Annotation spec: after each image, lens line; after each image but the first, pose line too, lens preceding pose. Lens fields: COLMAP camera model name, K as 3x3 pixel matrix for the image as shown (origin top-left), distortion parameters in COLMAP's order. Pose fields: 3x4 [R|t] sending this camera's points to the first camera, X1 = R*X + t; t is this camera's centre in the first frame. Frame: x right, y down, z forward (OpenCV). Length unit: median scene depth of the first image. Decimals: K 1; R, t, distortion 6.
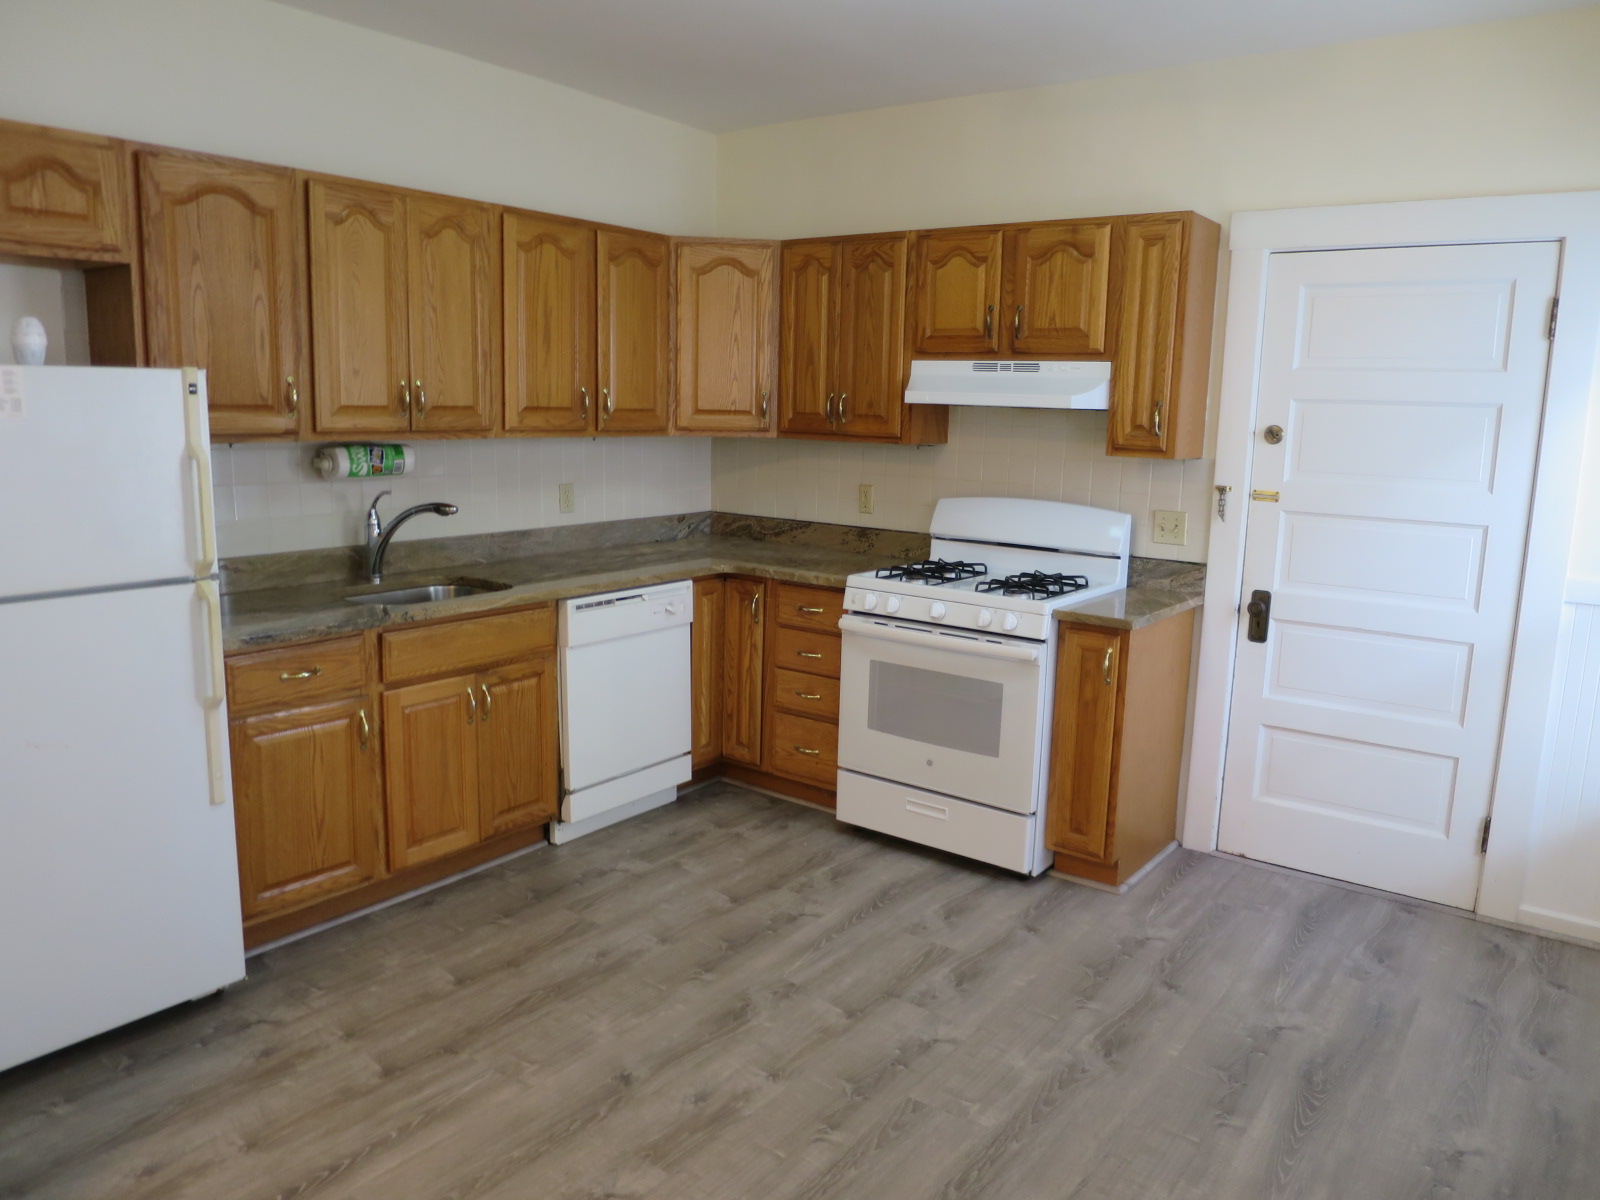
lens RADIAL K [[1148.5, 0, 800.0], [0, 1148.5, 600.0], [0, 0, 1]] dist [-0.050085, 0.011256]
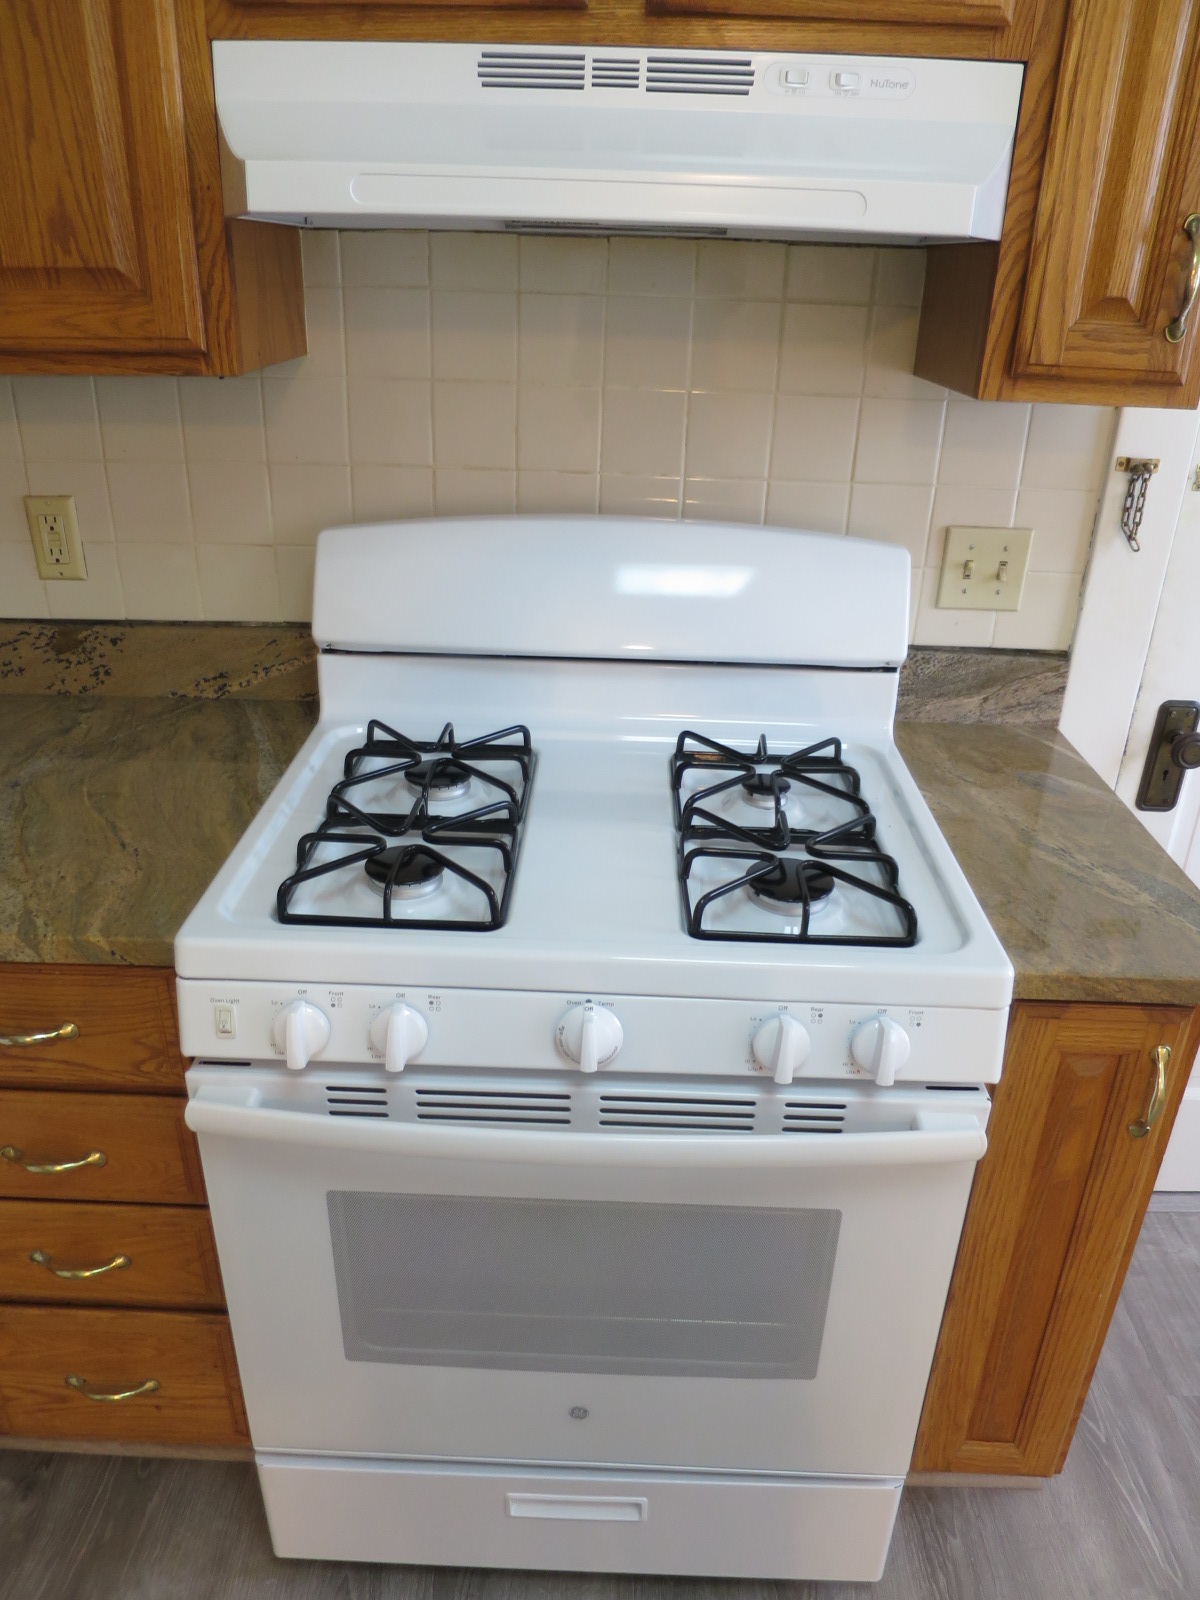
lens RADIAL K [[1155.6, 0, 600.0], [0, 1155.6, 800.0], [0, 0, 1]] dist [-0.061051, 0.004309]
pose [[0.812115, -0.254817, 0.524916, -0.008679], [0.095516, 0.945525, 0.311223, -0.131256], [-0.575626, -0.202611, 0.792214, 0.801203]]
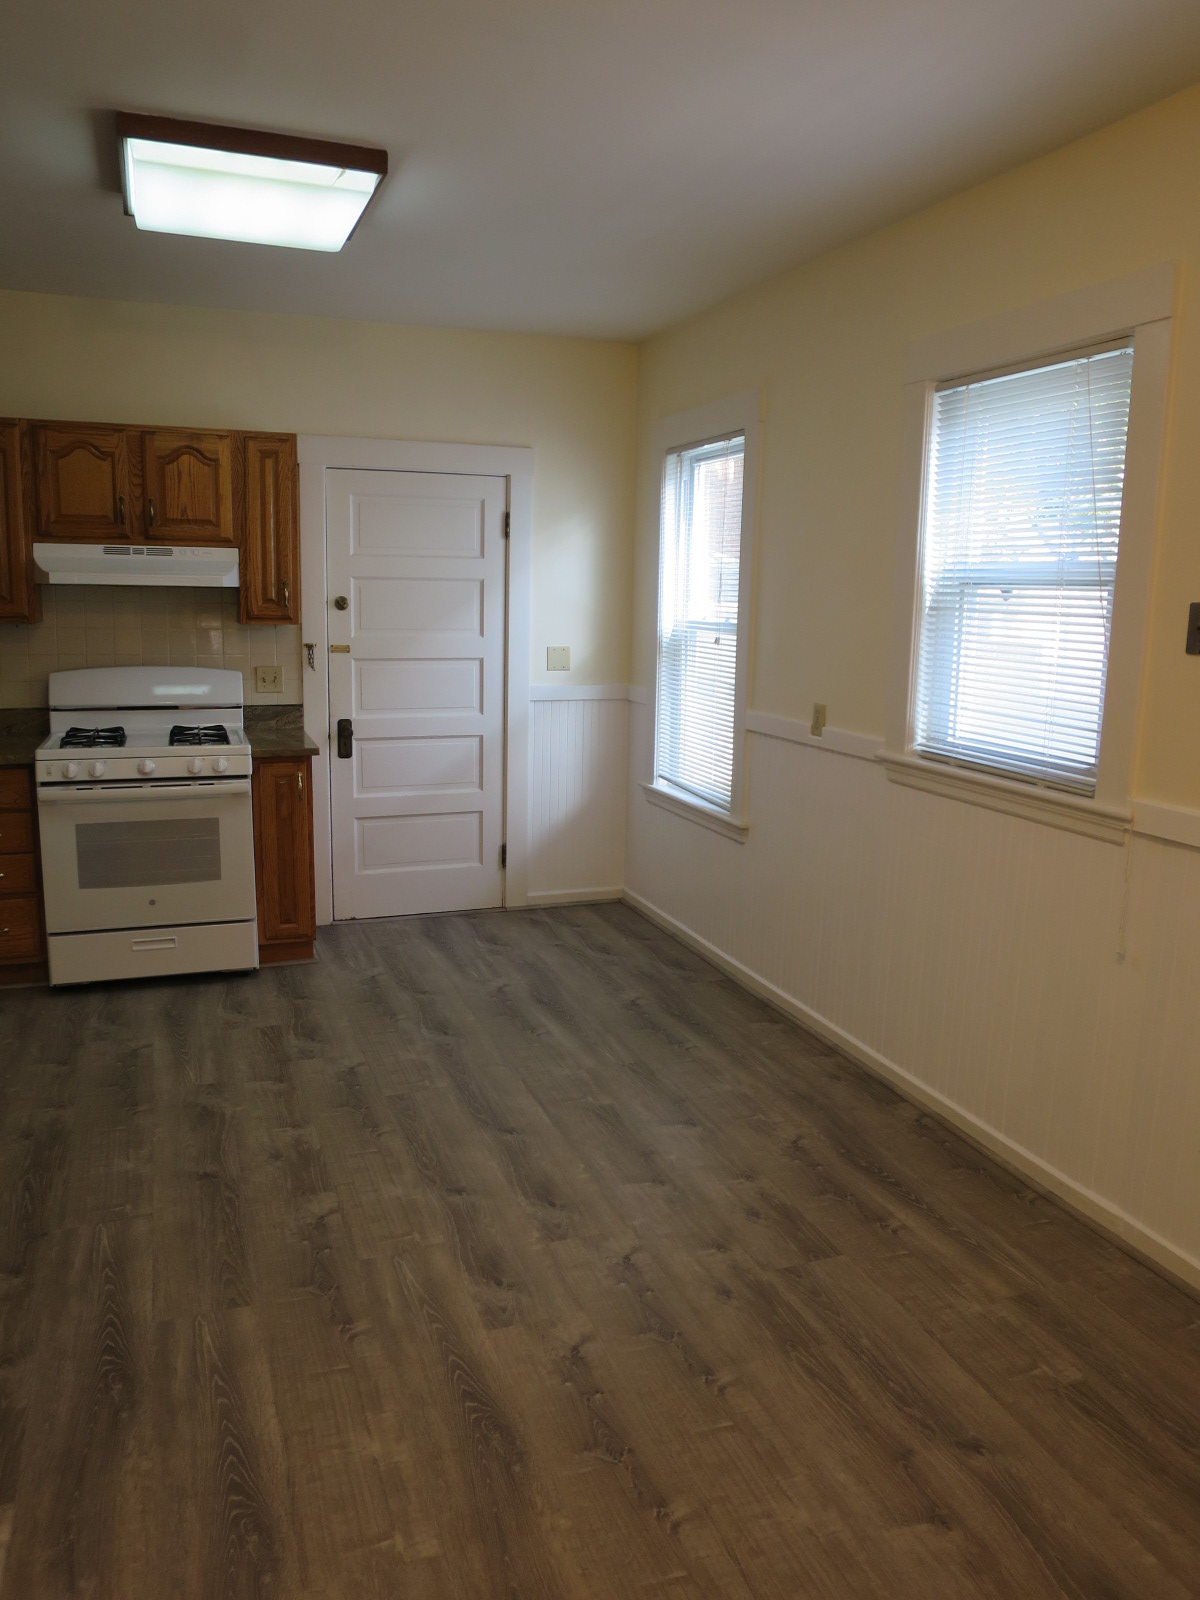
lens RADIAL K [[1148.5, 0, 600.0], [0, 1148.5, 800.0], [0, 0, 1]] dist [-0.050085, 0.011256]
pose [[0.540114, -0.163878, 0.825482, -0.582160], [0.137408, 0.984868, 0.105614, -0.016342], [-0.830299, 0.056384, 0.554459, 0.003095]]
